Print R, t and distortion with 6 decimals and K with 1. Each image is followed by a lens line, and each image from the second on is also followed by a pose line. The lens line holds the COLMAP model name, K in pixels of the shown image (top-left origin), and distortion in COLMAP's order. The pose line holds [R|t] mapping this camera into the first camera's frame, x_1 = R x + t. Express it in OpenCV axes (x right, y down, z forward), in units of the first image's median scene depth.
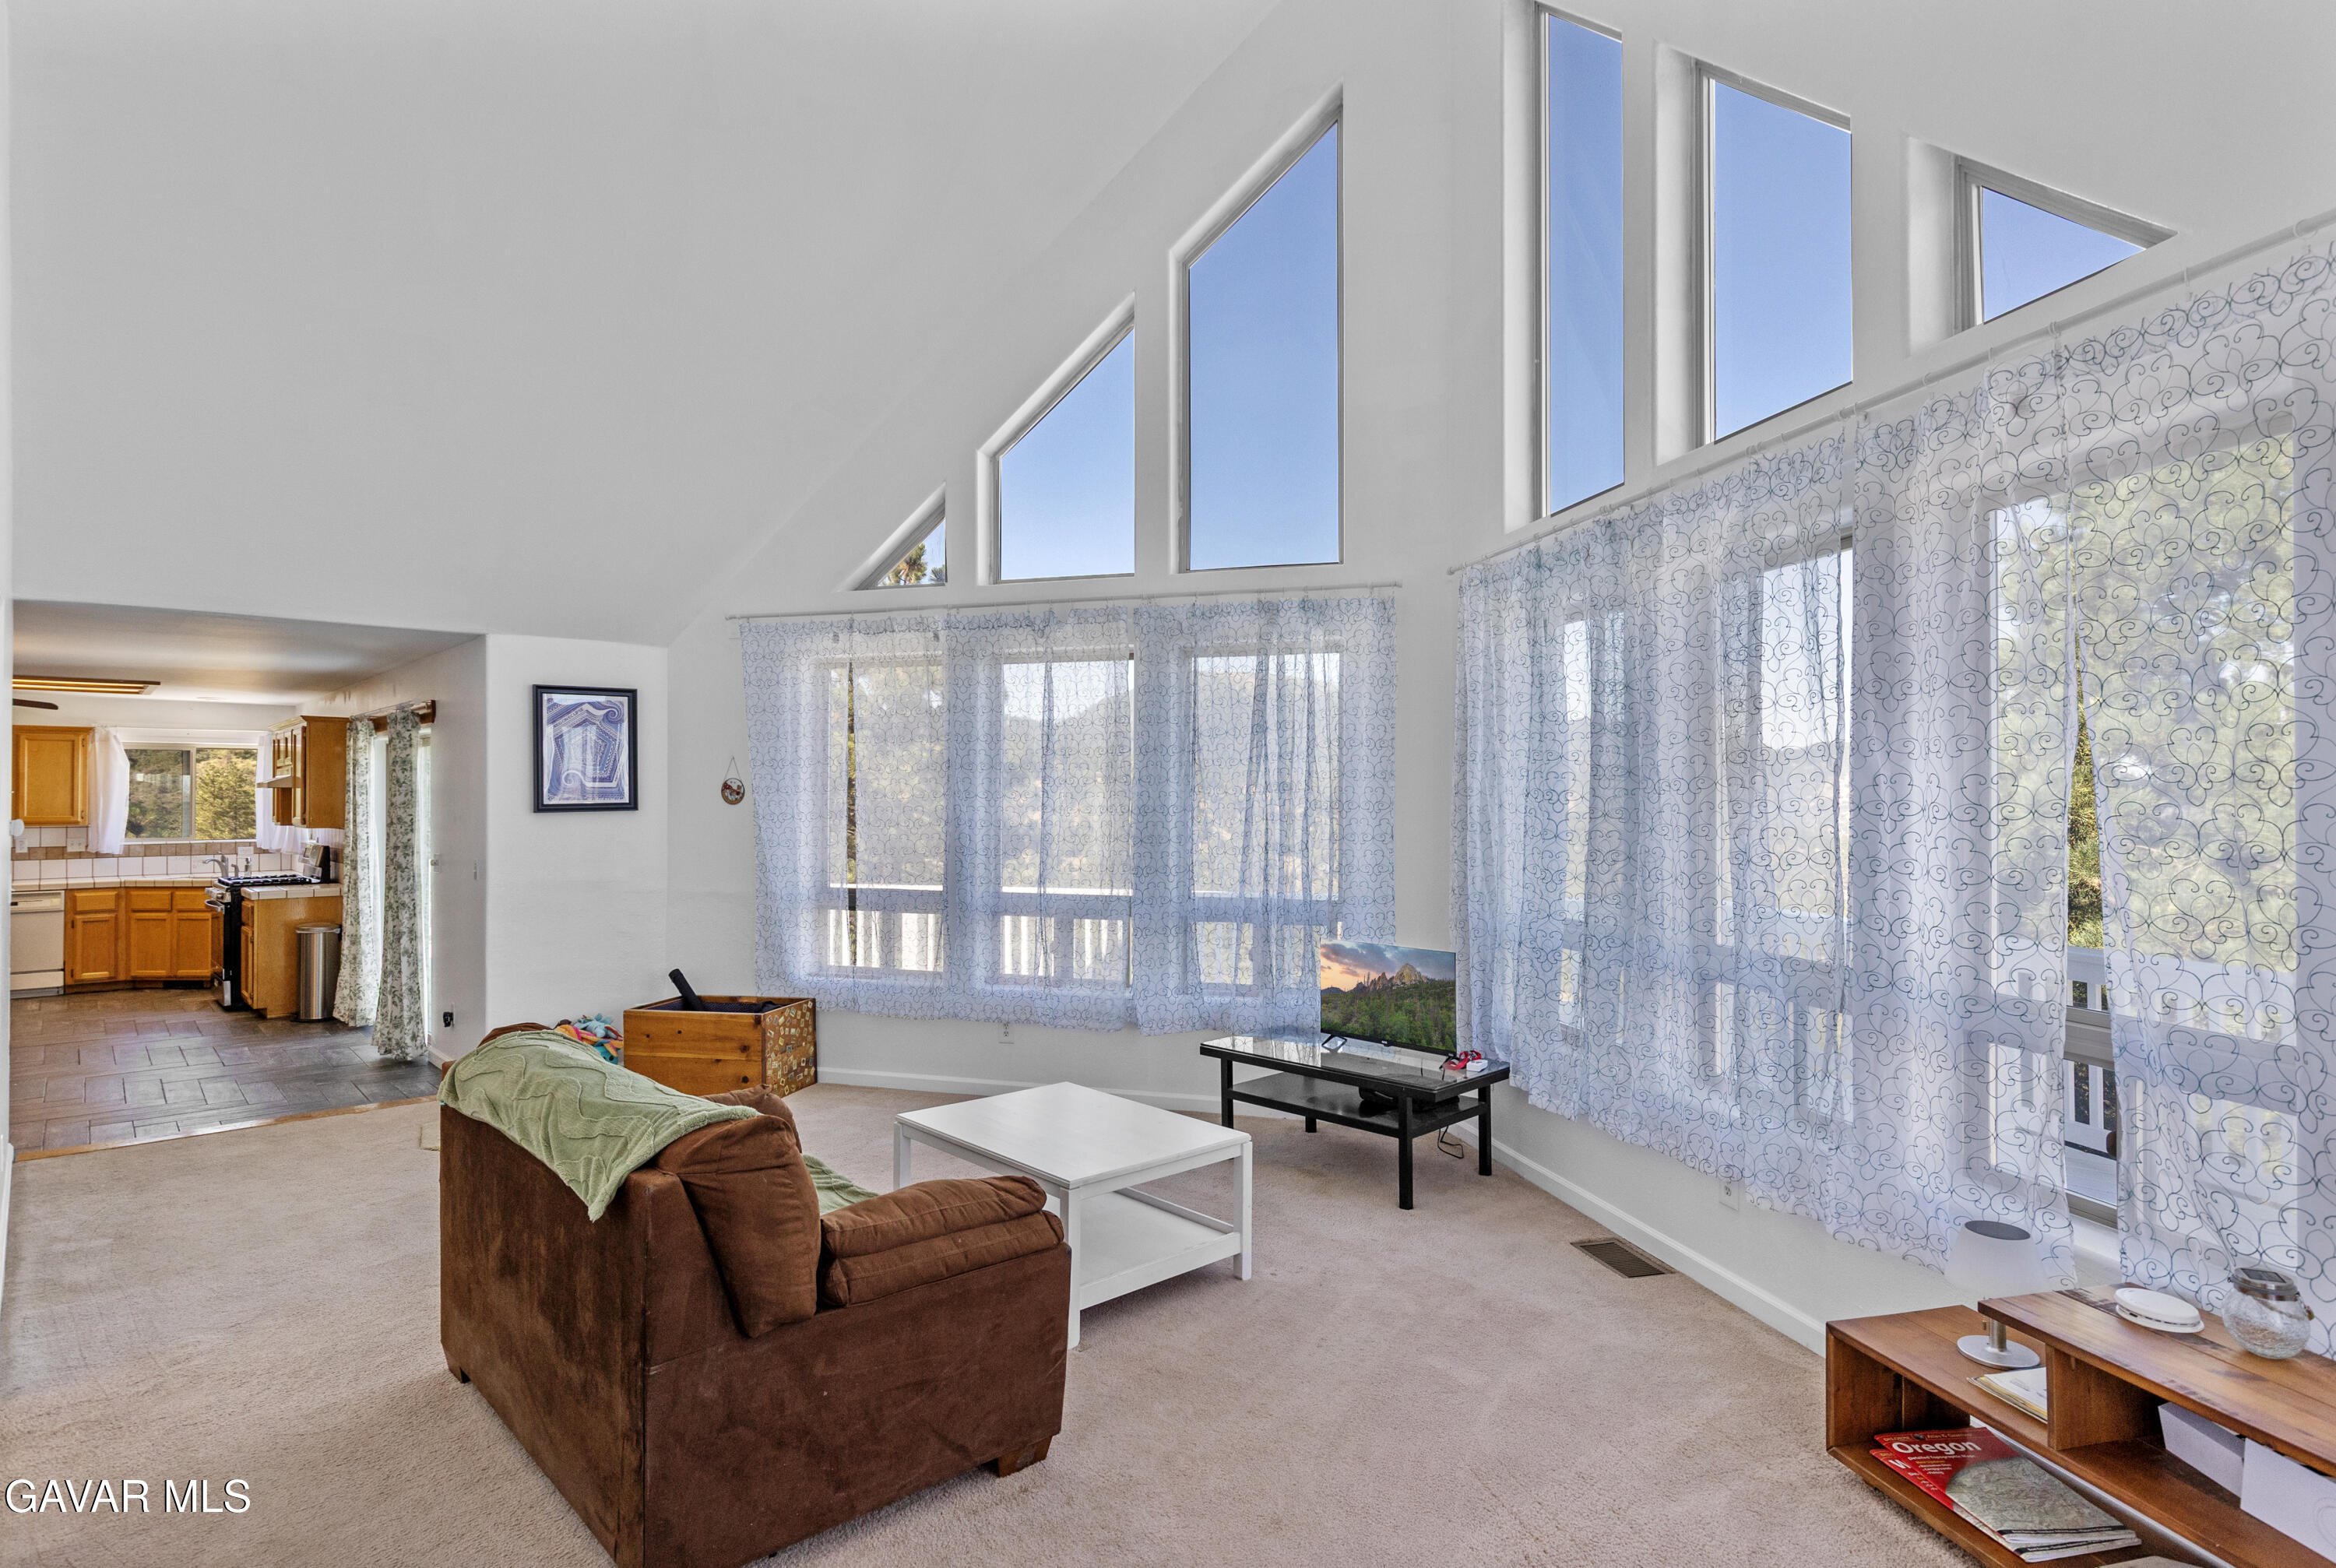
lens RADIAL K [[1191.9, 0, 1168.0], [0, 1191.9, 784.0], [0, 0, 1]] dist [-0.001306, -0.000648]
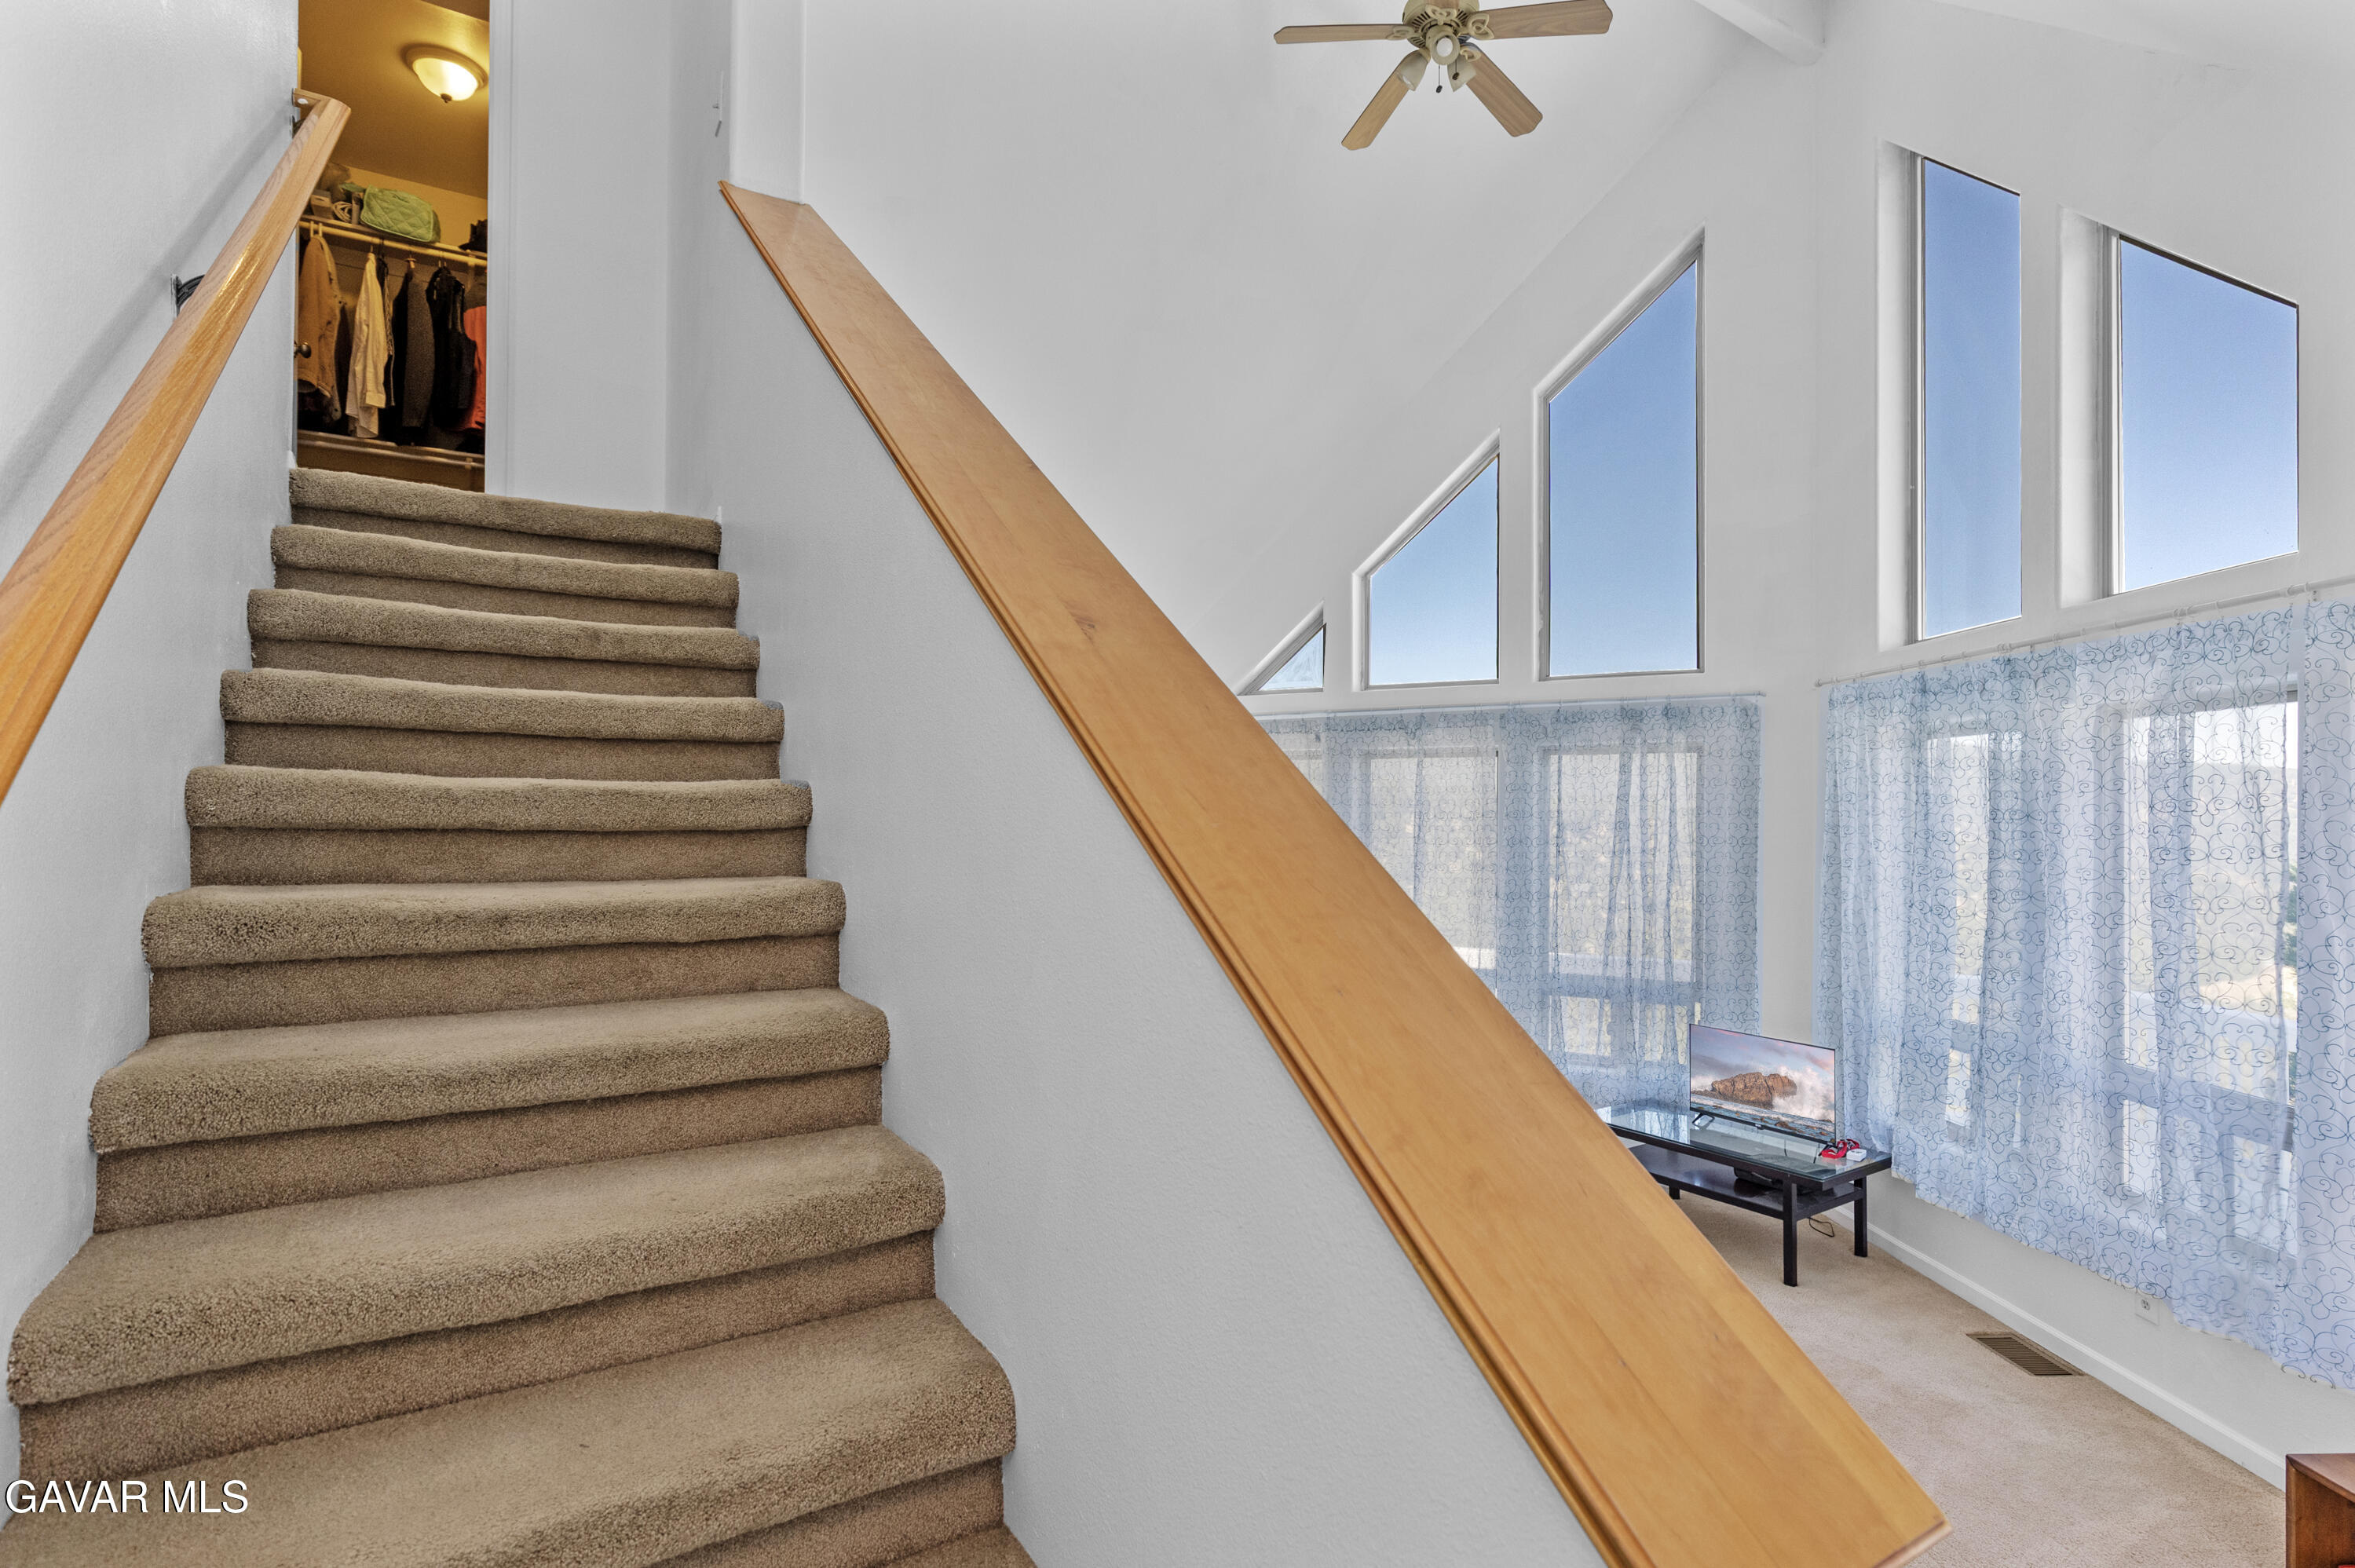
lens RADIAL K [[1130.9, 0, 1206.4], [0, 1130.9, 806.0], [0, 0, 1]] dist [-0.001510, 0.001028]
pose [[0.981884, 0.002953, -0.189462, -0.139072], [-0.003048, 0.999995, -0.000207, -0.085757], [0.189460, 0.000780, 0.981888, -0.124806]]
